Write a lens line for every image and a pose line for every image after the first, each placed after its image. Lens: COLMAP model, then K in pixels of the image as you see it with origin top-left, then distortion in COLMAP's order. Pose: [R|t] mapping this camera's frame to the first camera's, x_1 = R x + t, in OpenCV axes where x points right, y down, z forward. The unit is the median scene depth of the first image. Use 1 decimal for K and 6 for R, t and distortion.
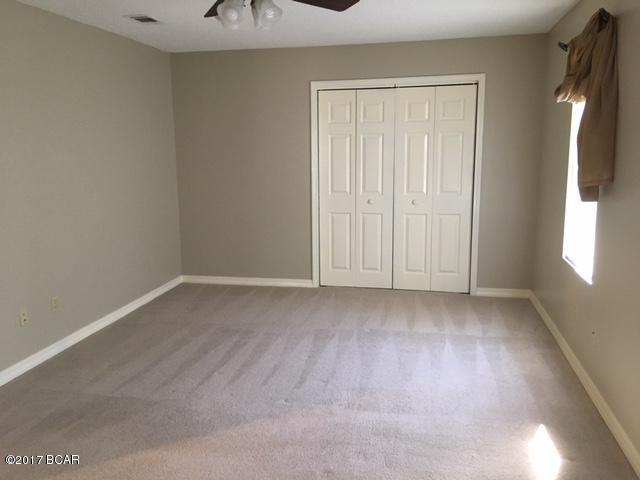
lens RADIAL K [[553.4, 0, 320.0], [0, 553.4, 240.0], [0, 0, 1]] dist [0.058594, -0.002577]
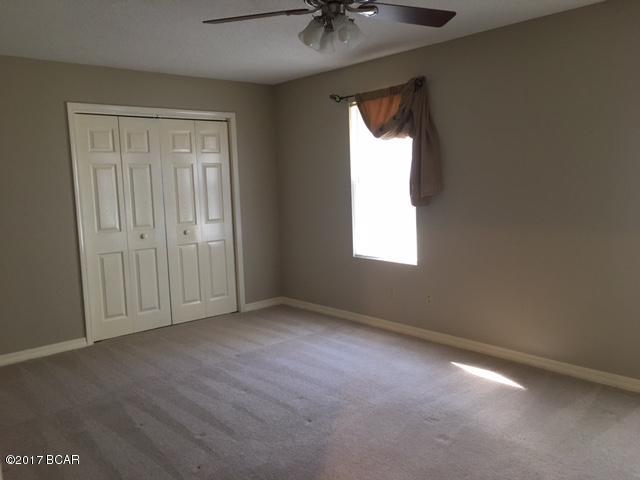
lens RADIAL K [[553.4, 0, 320.0], [0, 553.4, 240.0], [0, 0, 1]] dist [0.058594, -0.002577]
pose [[0.591848, -0.099126, 0.799932, -0.571789], [0.164471, 0.986382, 0.000542, -0.018195], [-0.789092, 0.131245, 0.600091, 0.245583]]
